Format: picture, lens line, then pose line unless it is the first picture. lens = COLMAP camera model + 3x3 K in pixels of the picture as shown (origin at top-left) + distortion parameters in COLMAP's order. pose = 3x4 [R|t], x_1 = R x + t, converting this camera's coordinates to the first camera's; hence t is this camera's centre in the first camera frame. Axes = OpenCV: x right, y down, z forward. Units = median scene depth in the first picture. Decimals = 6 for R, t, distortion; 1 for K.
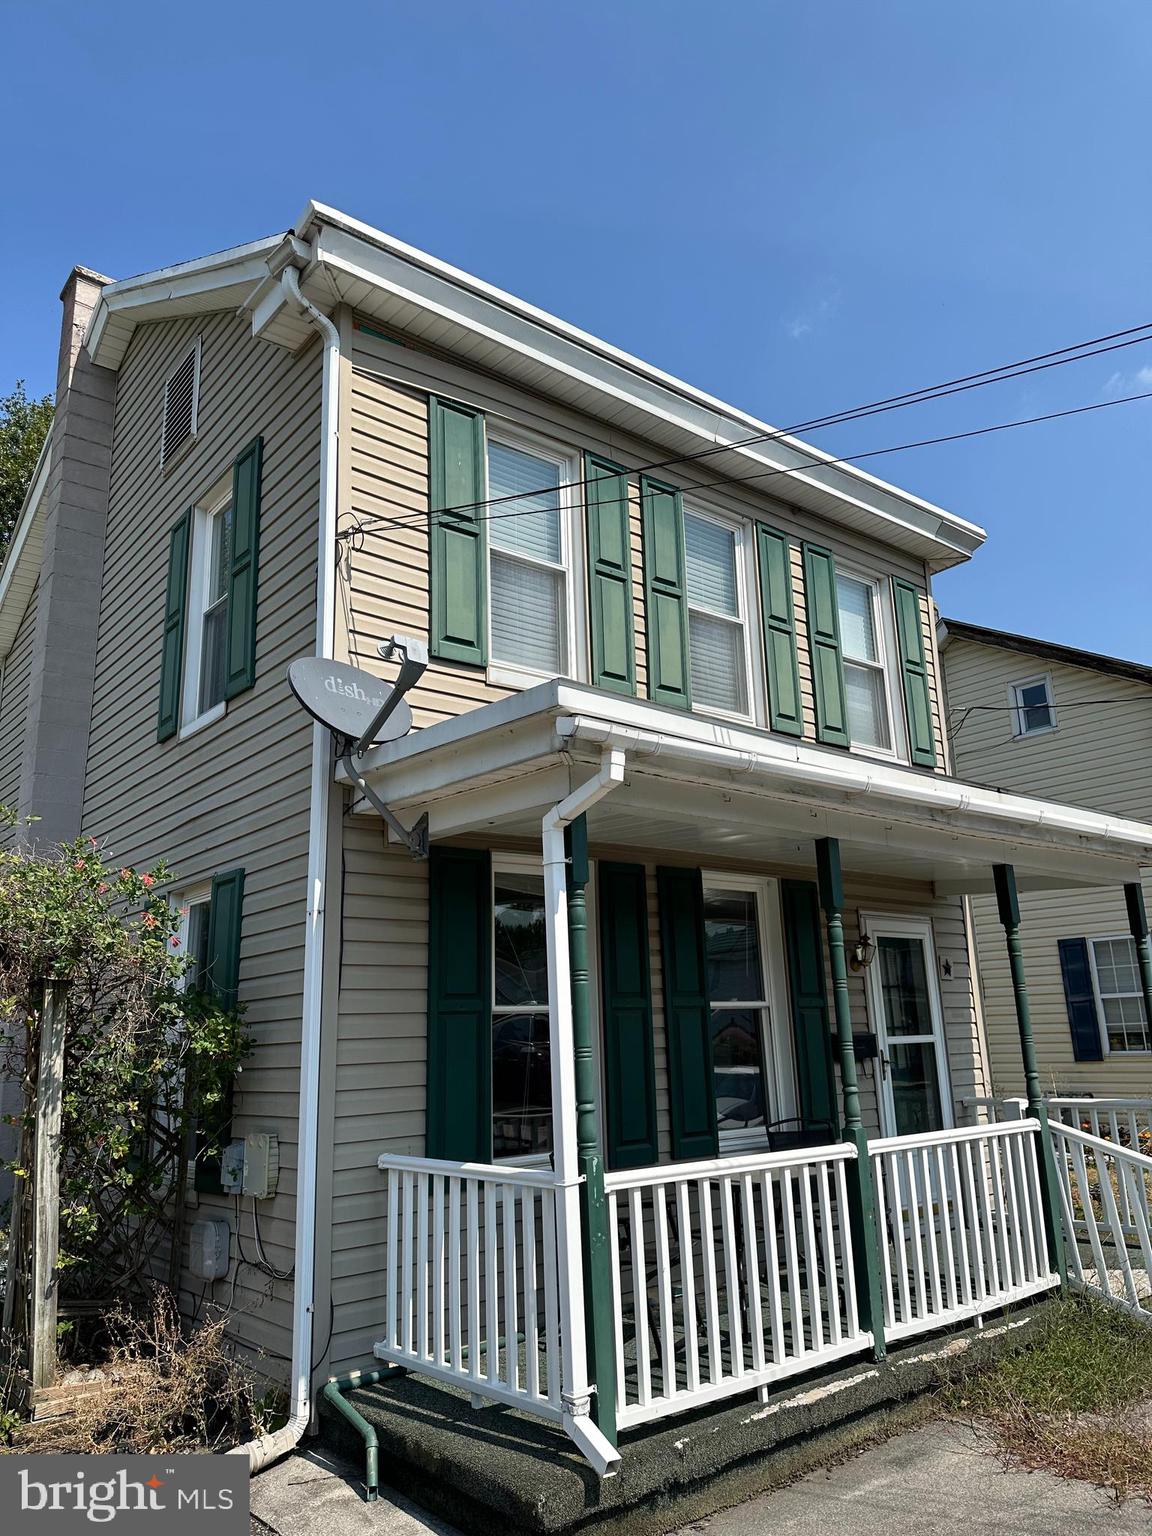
lens RADIAL K [[1078.2, 0, 576.0], [0, 1078.2, 768.0], [0, 0, 1]] dist [0.059031, -0.080996]
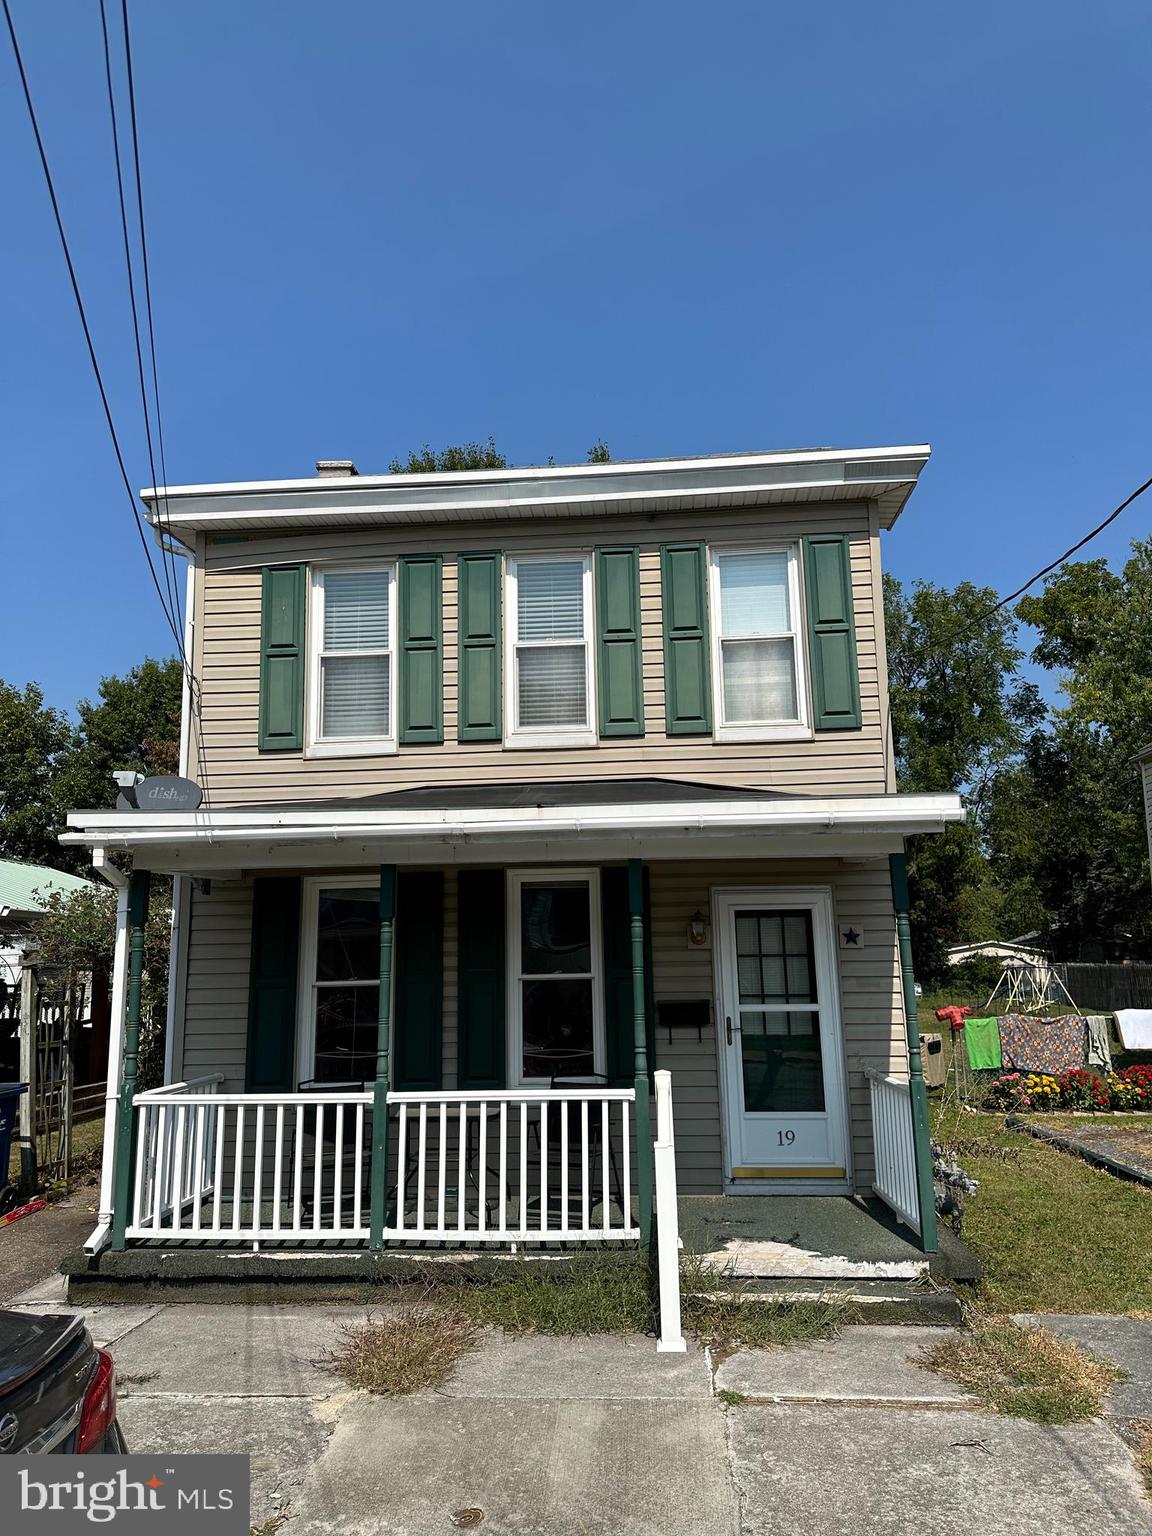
lens RADIAL K [[1066.8, 0, 576.0], [0, 1066.8, 768.0], [0, 0, 1]] dist [0.055214, -0.080286]
pose [[0.721298, -0.110696, -0.683722, 1.712574], [0.163654, 0.986433, 0.012943, -0.038489], [0.673013, -0.121230, 0.729628, 0.295059]]
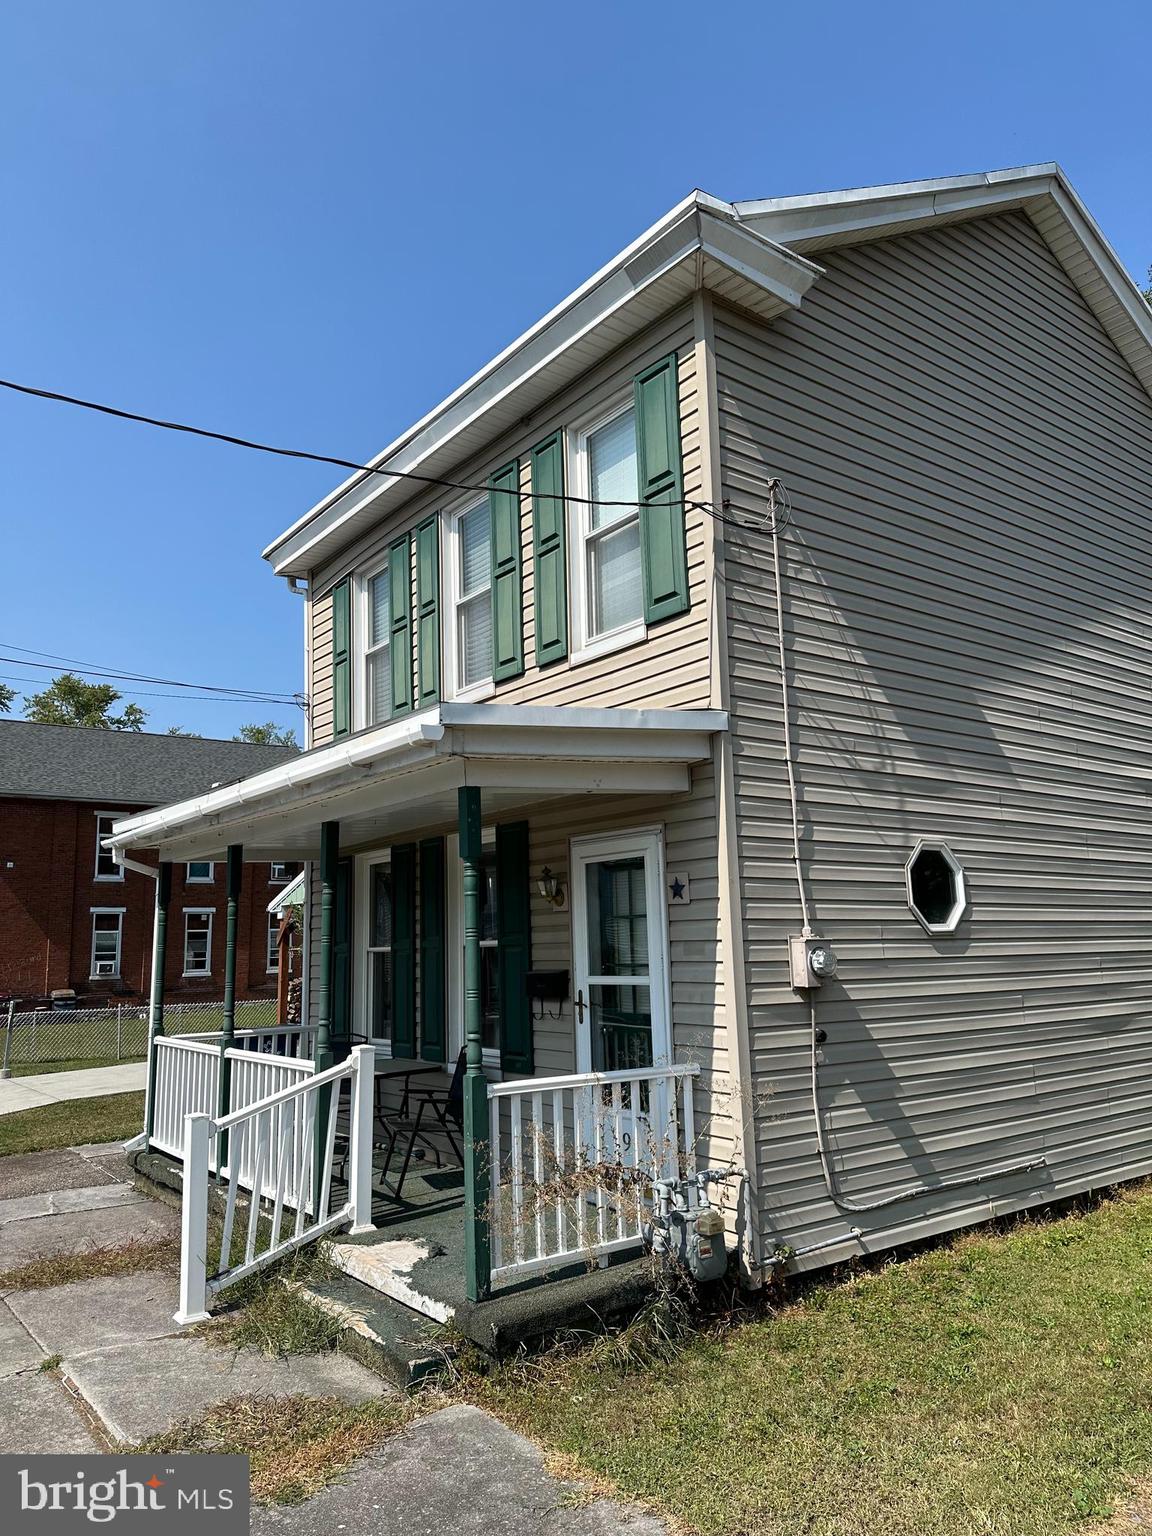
lens RADIAL K [[1069.7, 0, 558.0], [0, 1069.7, 777.5], [0, 0, 1]] dist [0.069843, -0.075736]
pose [[-0.049807, -0.127481, -0.990590, 2.202305], [0.267149, 0.953981, -0.136202, 0.386180], [0.962367, -0.271419, -0.013459, 1.938845]]
